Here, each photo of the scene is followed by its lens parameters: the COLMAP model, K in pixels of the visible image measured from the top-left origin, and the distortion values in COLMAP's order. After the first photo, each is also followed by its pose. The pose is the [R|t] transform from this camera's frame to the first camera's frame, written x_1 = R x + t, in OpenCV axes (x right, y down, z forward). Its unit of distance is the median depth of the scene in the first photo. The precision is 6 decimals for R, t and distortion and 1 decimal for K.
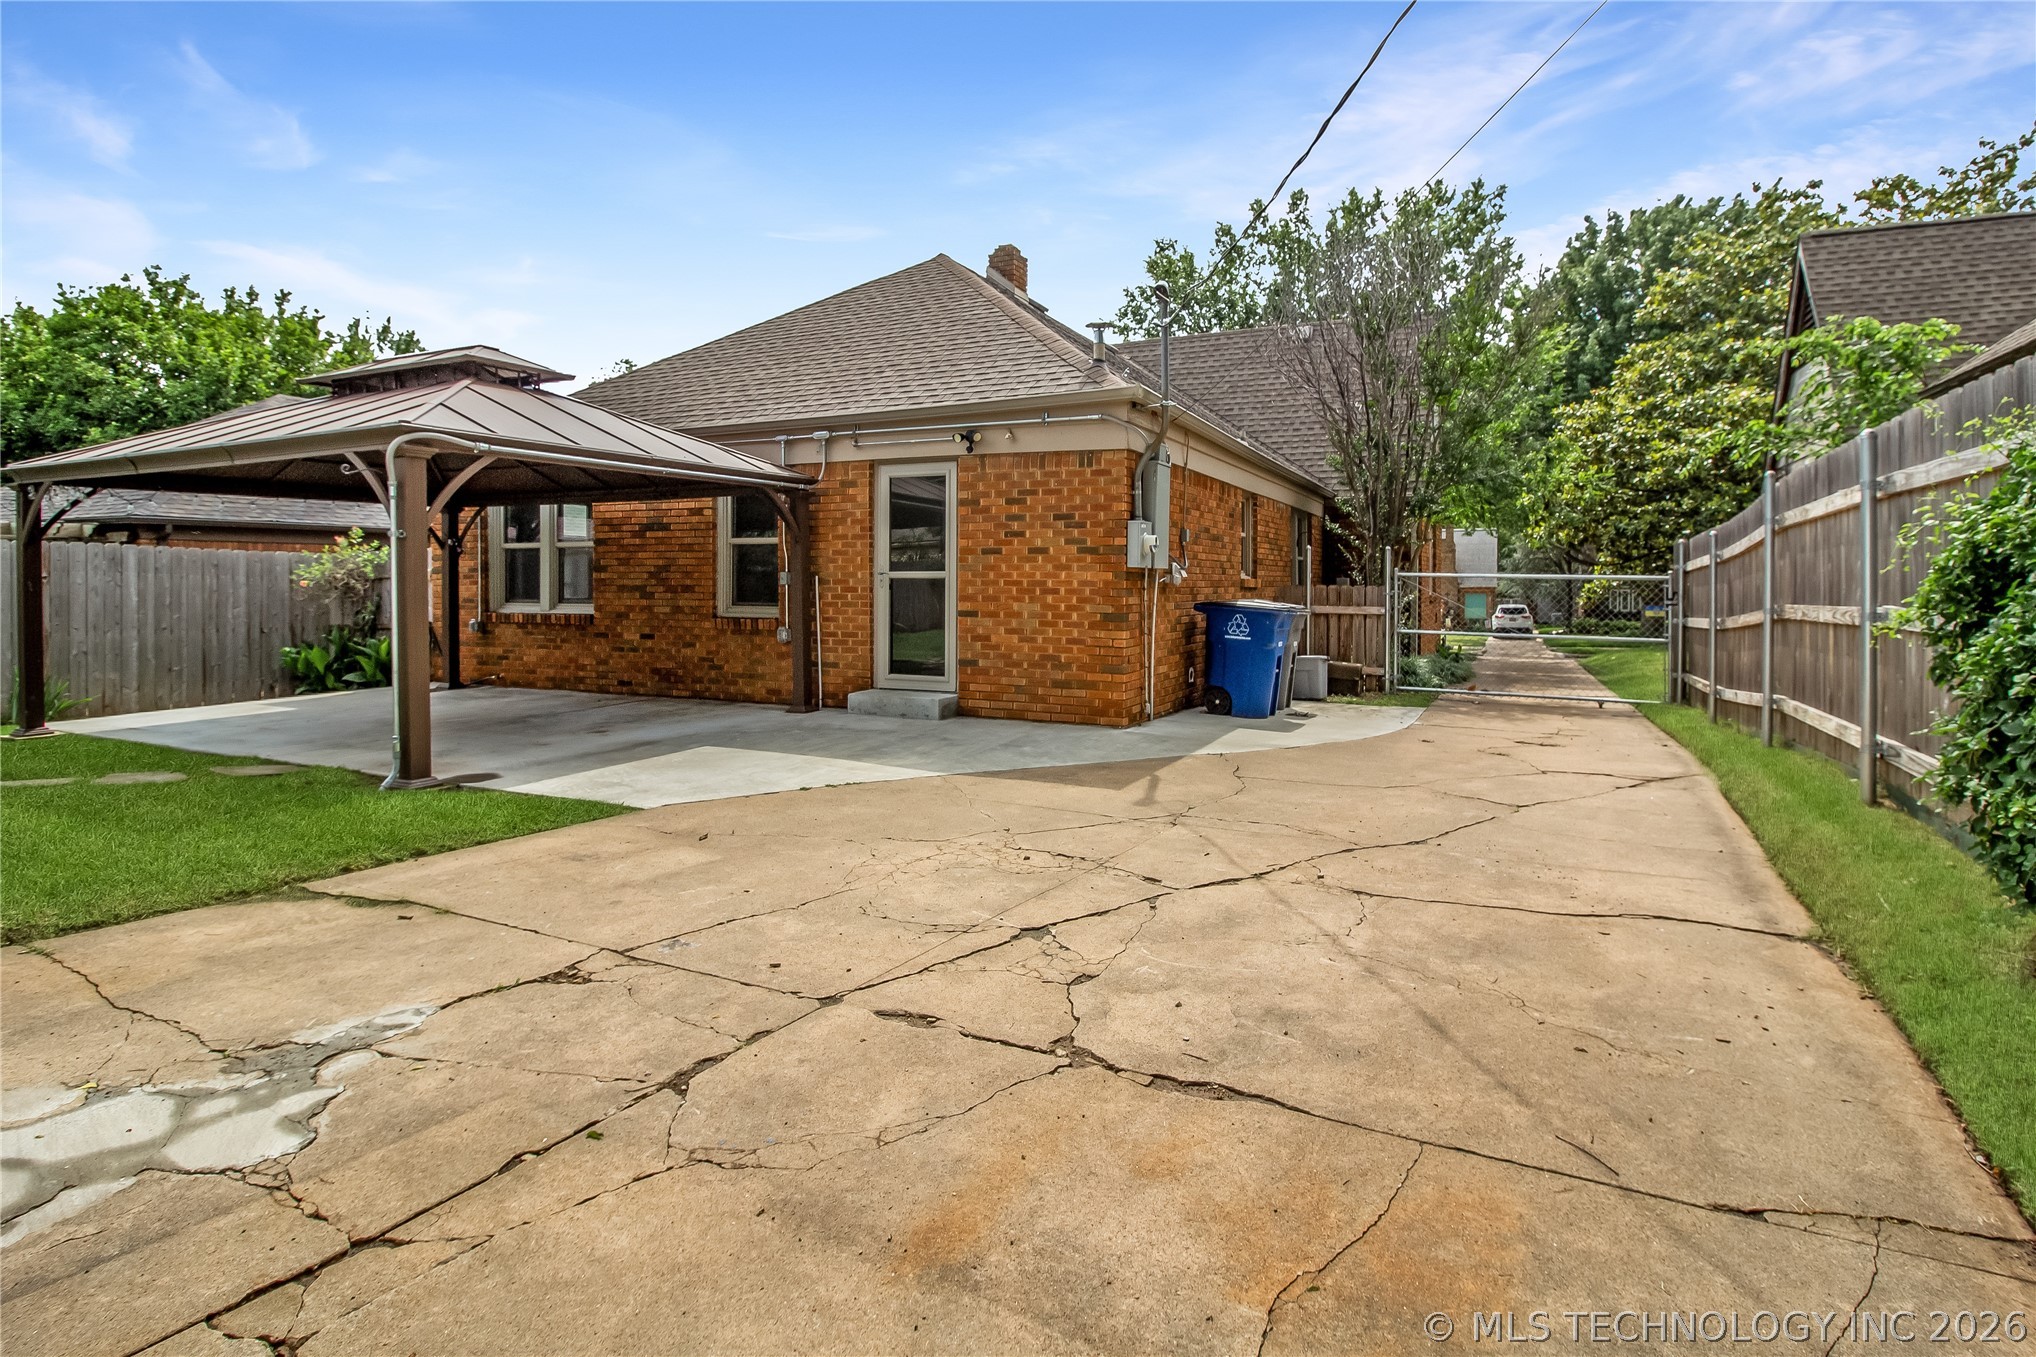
lens RADIAL K [[978.9, 0, 1067.5], [0, 978.9, 604.5], [0, 0, 1]] dist [-0.013926, -0.000406]
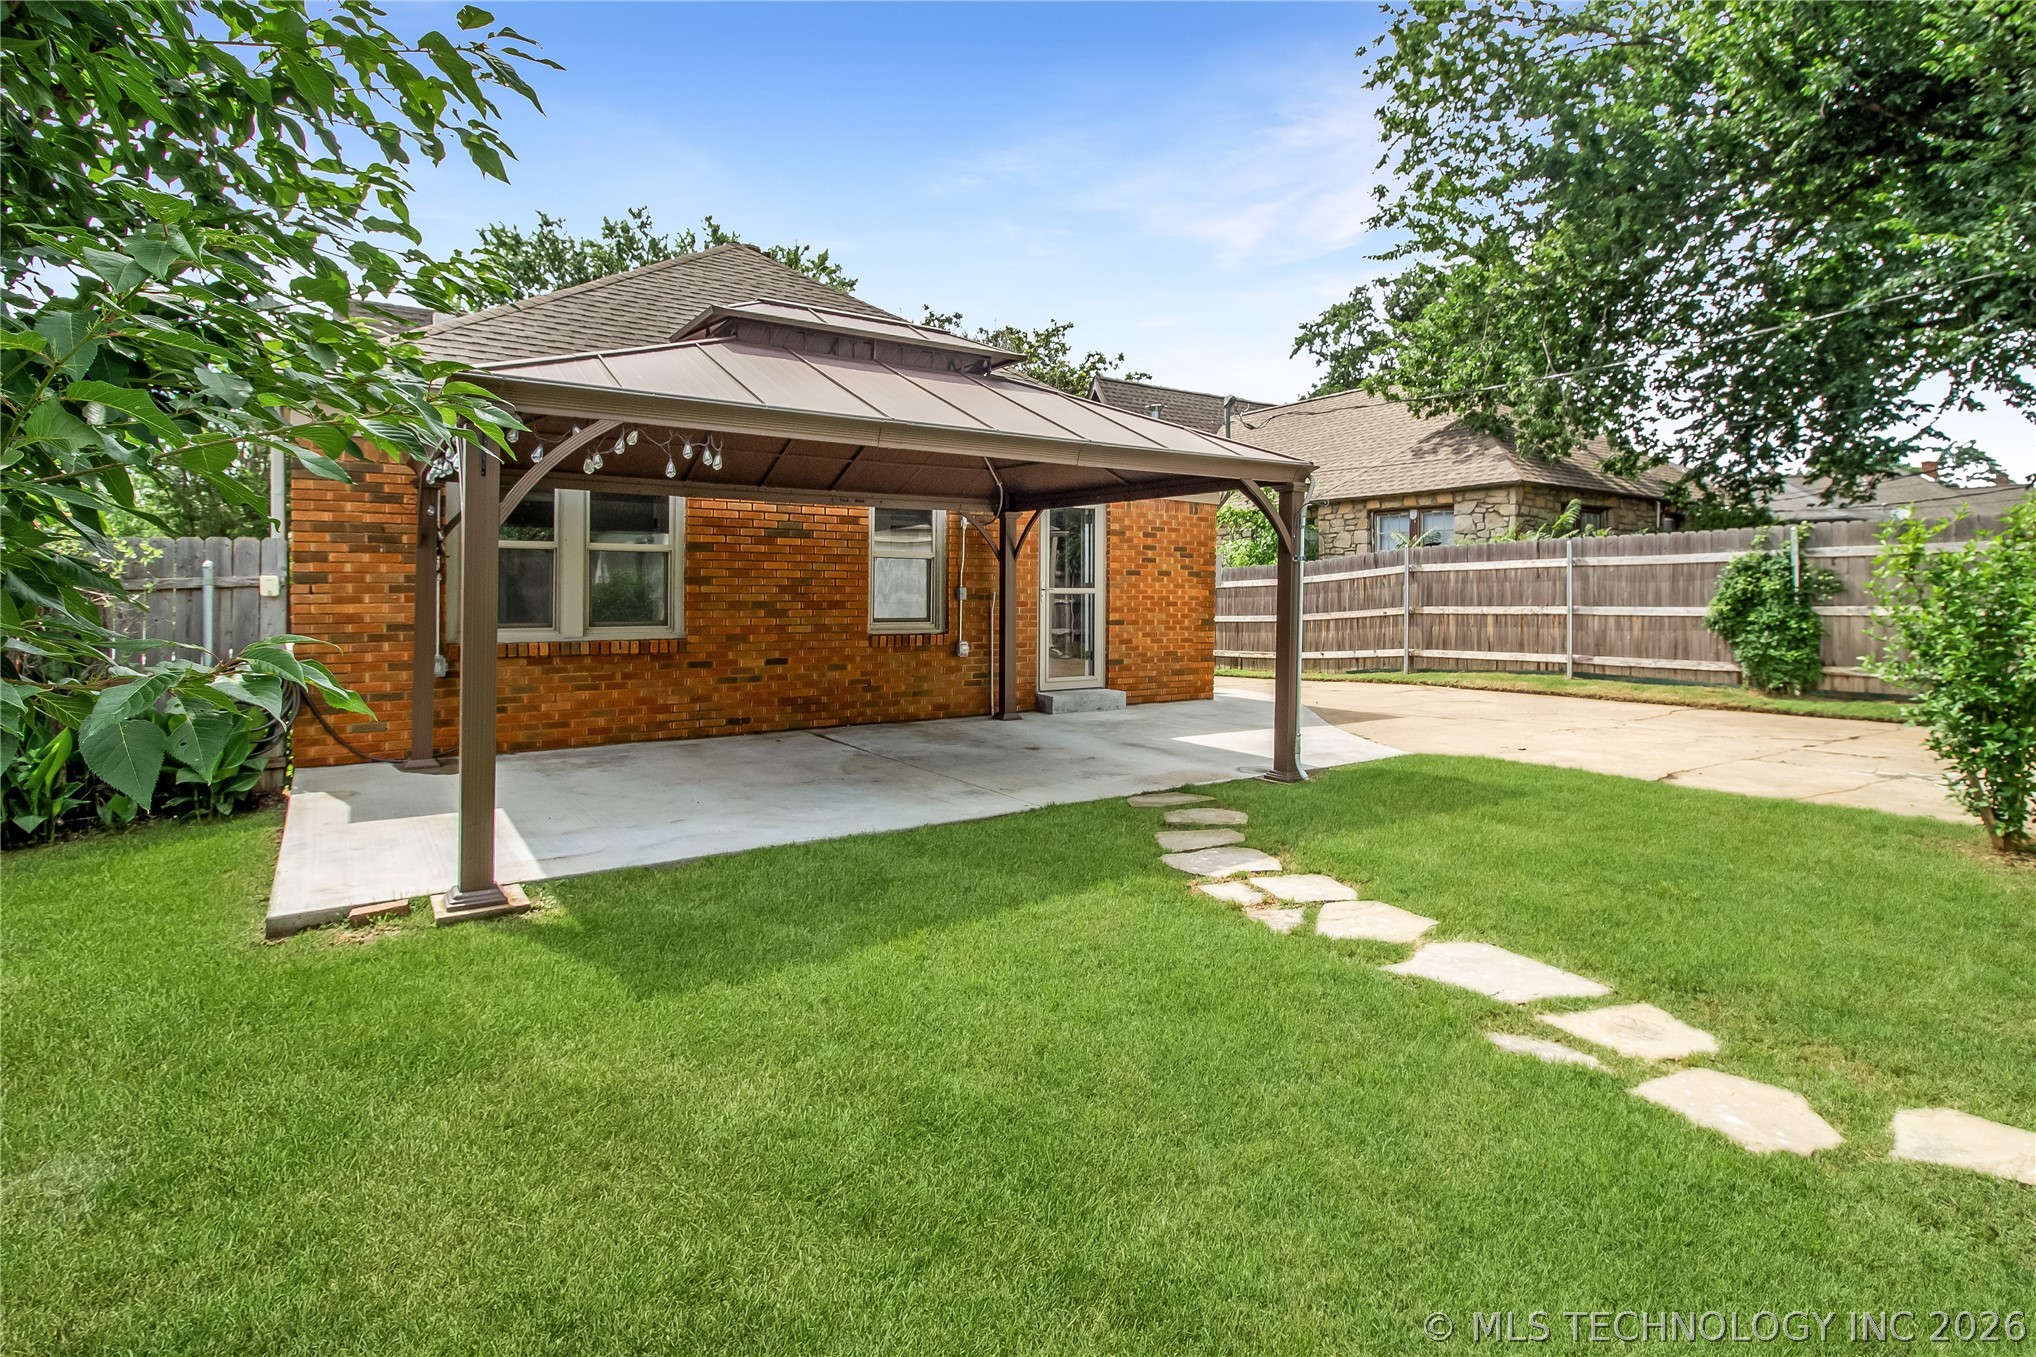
lens RADIAL K [[978.9, 0, 1067.5], [0, 978.9, 604.5], [0, 0, 1]] dist [-0.013926, -0.000406]
pose [[0.531334, -0.011337, 0.847087, -1.046811], [0.013842, 0.999893, 0.004700, -0.017802], [-0.847050, 0.009228, 0.531434, 0.346573]]
